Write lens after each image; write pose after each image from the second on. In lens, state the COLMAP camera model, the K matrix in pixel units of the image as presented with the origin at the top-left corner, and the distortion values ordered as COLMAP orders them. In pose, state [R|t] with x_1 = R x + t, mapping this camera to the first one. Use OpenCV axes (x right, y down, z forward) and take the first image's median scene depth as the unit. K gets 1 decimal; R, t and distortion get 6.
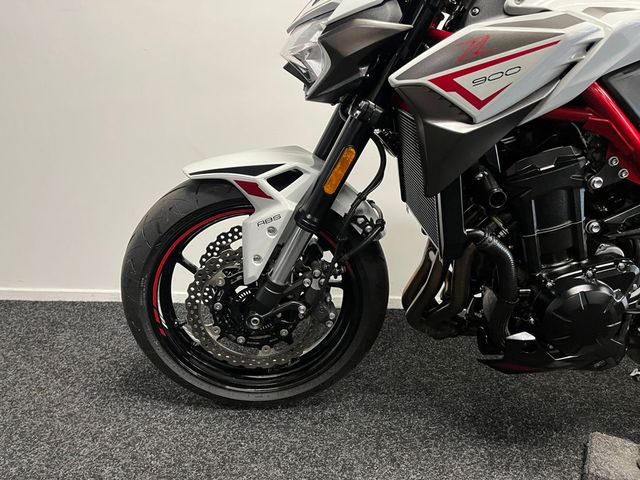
lens RADIAL K [[481.8, 0, 319.7], [0, 481.8, 243.2], [0, 0, 1]] dist [0.087489, -0.116658]
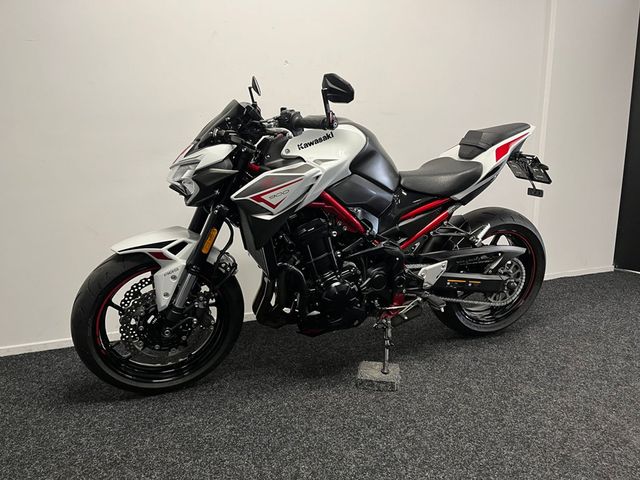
lens RADIAL K [[481.8, 0, 319.7], [0, 481.8, 243.2], [0, 0, 1]] dist [0.087489, -0.116658]
pose [[0.941851, -0.115100, 0.315704, -0.134951], [0.137049, 0.989393, -0.048150, 0.007834], [-0.306814, 0.088617, 0.947635, -0.814727]]
